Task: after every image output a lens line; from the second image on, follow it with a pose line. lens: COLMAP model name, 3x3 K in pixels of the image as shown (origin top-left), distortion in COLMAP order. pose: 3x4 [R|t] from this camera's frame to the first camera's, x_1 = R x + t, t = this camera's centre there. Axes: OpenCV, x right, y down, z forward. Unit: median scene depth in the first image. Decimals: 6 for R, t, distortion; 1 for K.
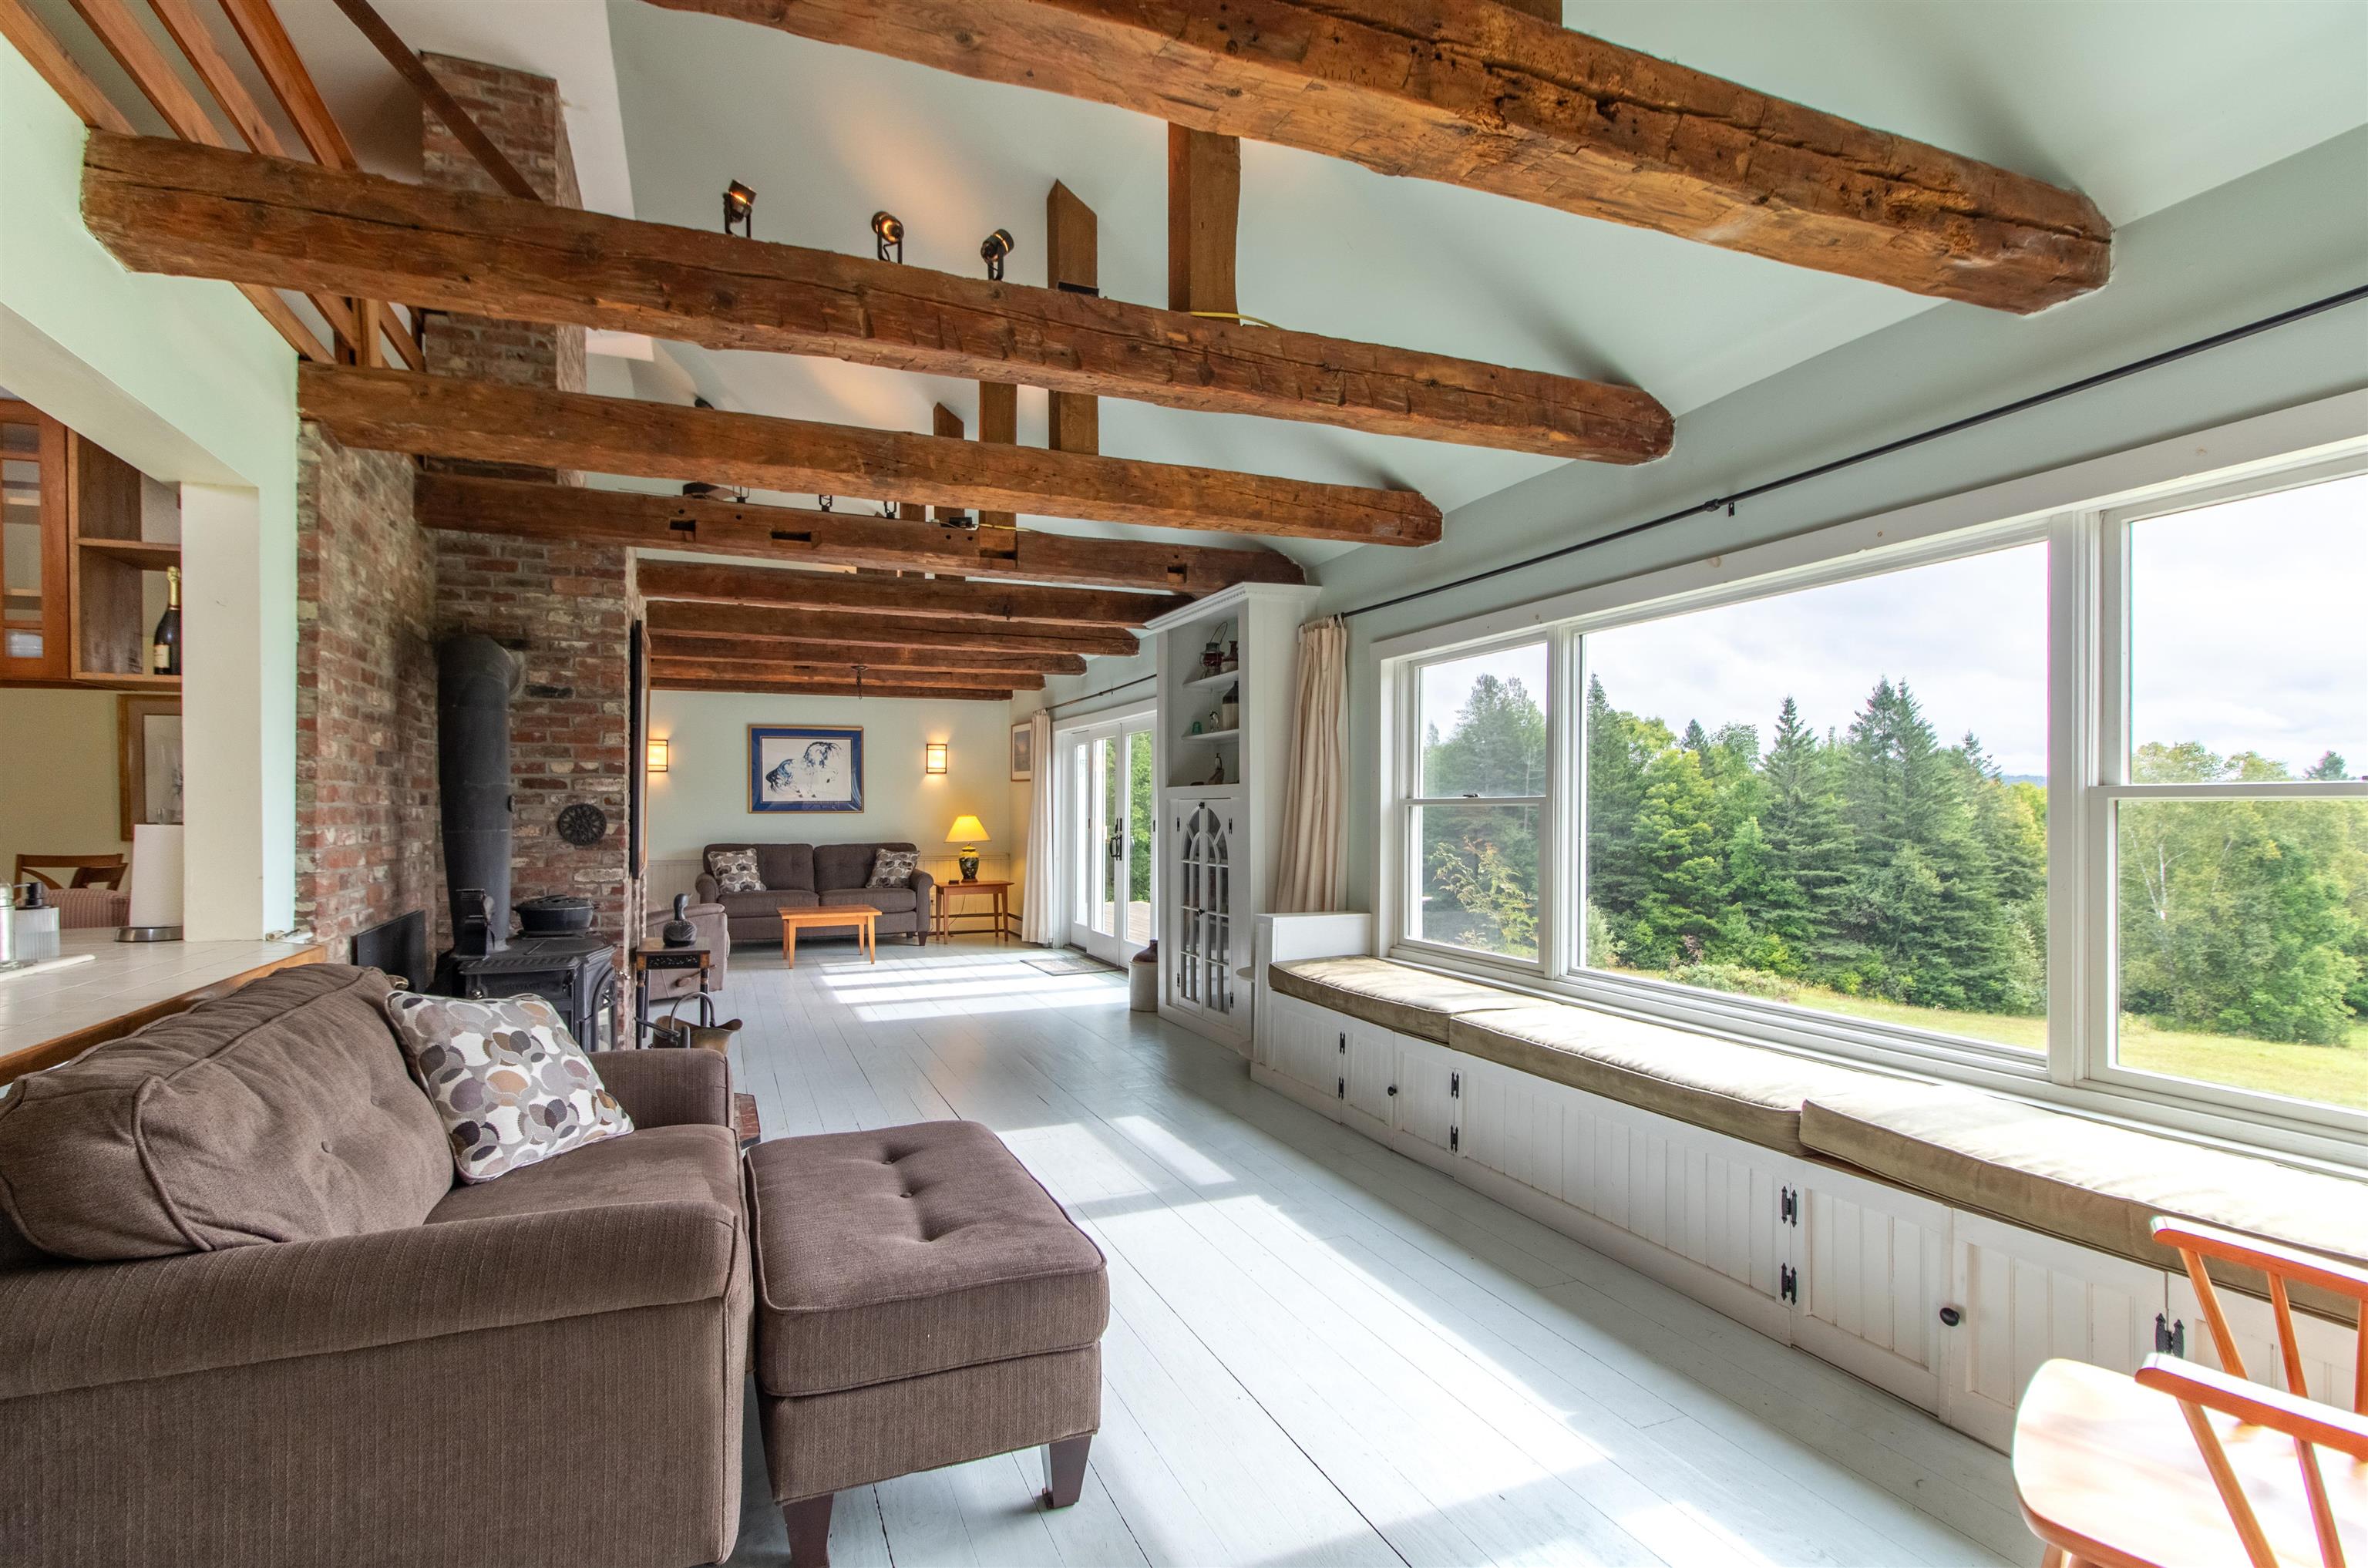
lens RADIAL K [[1103.1, 0, 1189.7], [0, 1103.1, 814.8], [0, 0, 1]] dist [0.001363, 0.000128]
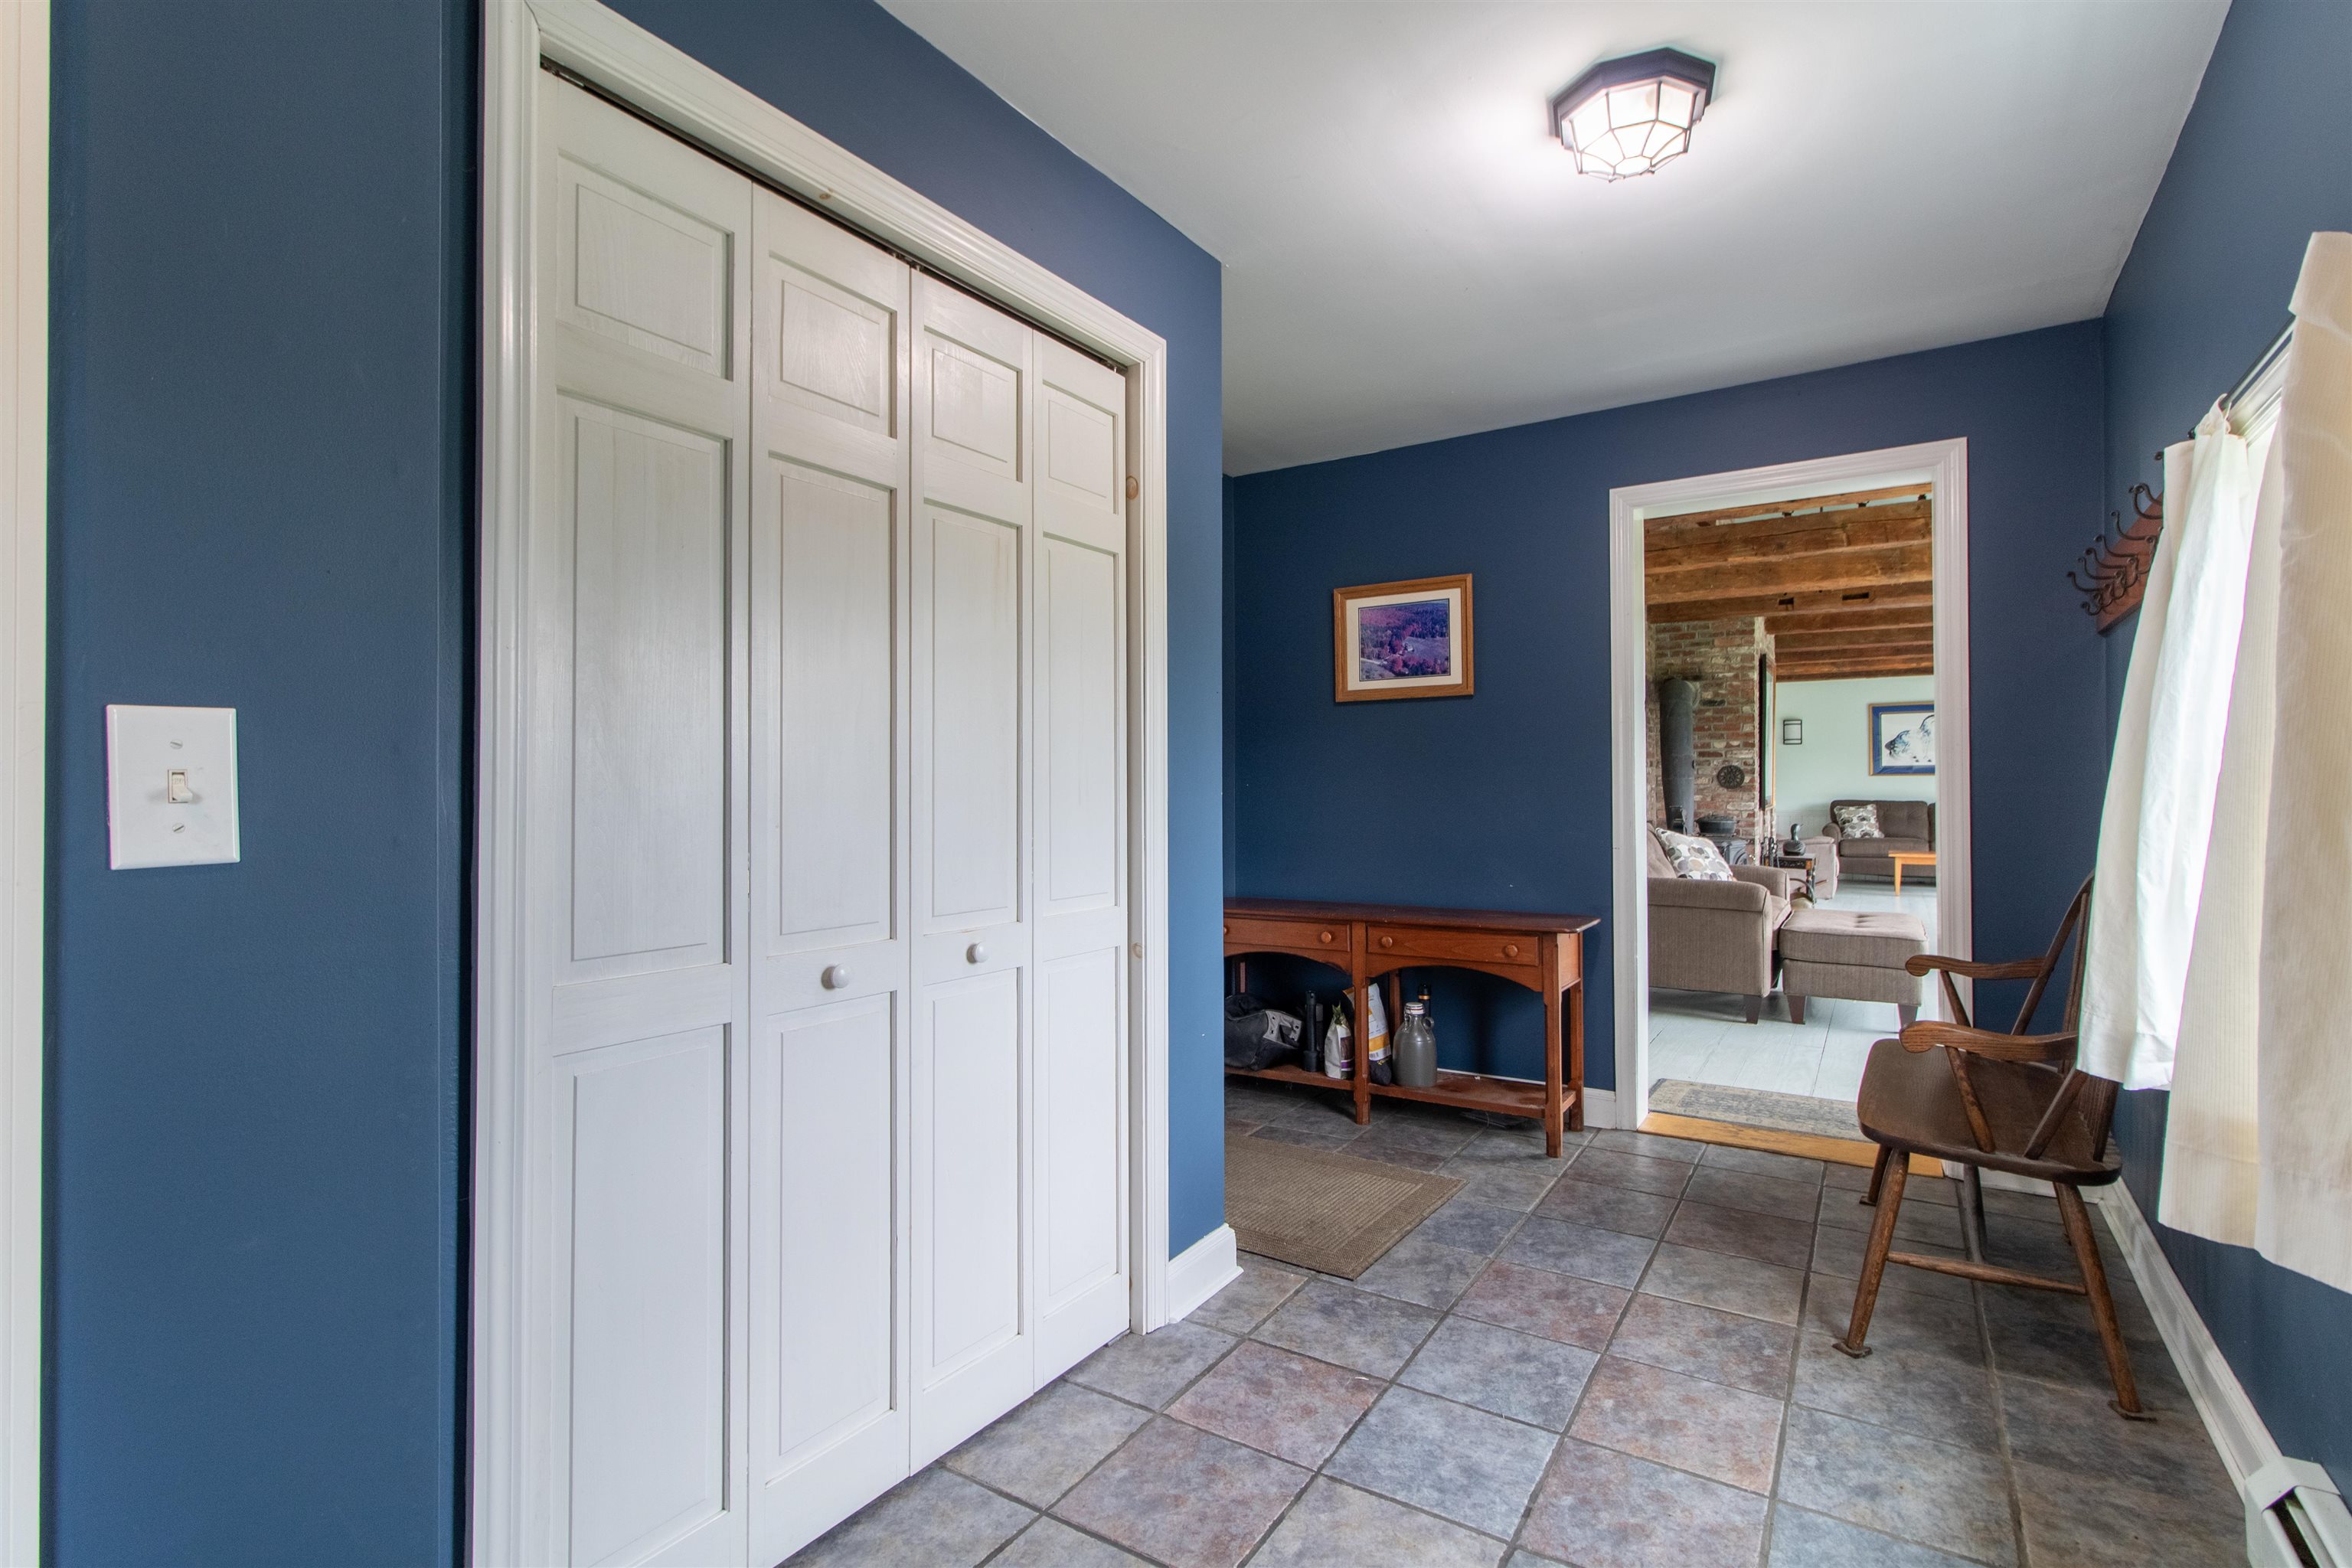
lens RADIAL K [[1095.3, 0, 1197.1], [0, 1095.3, 771.1], [0, 0, 1]] dist [0.000115, 0.000146]
pose [[0.565213, -0.012089, -0.824856, 0.403790], [-0.000072, 0.999892, -0.014704, 0.024927], [0.824945, 0.008371, 0.565151, -0.680854]]
